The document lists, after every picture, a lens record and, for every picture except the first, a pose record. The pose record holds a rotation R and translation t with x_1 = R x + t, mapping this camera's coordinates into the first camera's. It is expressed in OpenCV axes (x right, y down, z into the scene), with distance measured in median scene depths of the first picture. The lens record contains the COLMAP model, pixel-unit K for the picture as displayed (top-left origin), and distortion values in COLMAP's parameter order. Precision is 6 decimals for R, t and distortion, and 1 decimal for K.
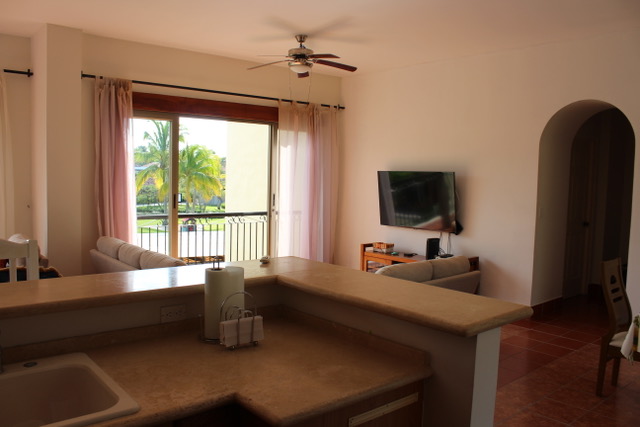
lens RADIAL K [[540.4, 0, 320.0], [0, 540.4, 213.5], [0, 0, 1]] dist [-0.161355, 0.132128]
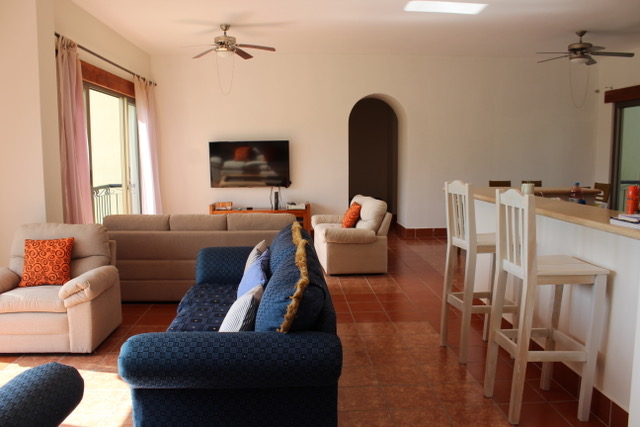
lens RADIAL K [[540.4, 0, 320.0], [0, 540.4, 213.5], [0, 0, 1]] dist [-0.161355, 0.132128]
pose [[0.601256, -0.113116, 0.791009, -0.777784], [0.072363, 0.993570, 0.087078, -0.009337], [-0.795773, 0.004884, 0.605576, 0.113980]]
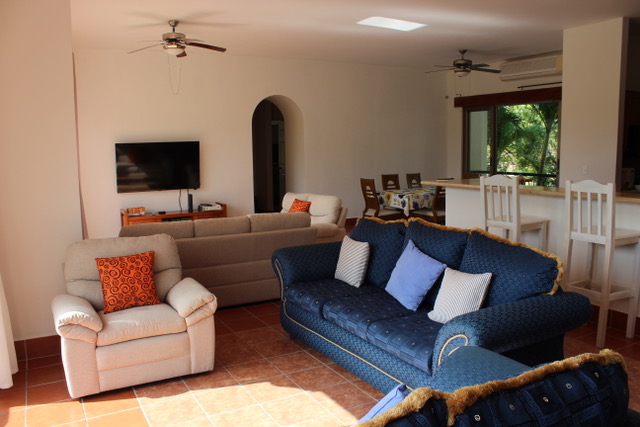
lens RADIAL K [[540.4, 0, 320.0], [0, 540.4, 213.5], [0, 0, 1]] dist [-0.161355, 0.132128]
pose [[0.185132, -0.143634, 0.972160, -0.987384], [0.086079, 0.987829, 0.129556, -0.047365], [-0.978936, 0.059697, 0.195242, 0.450547]]
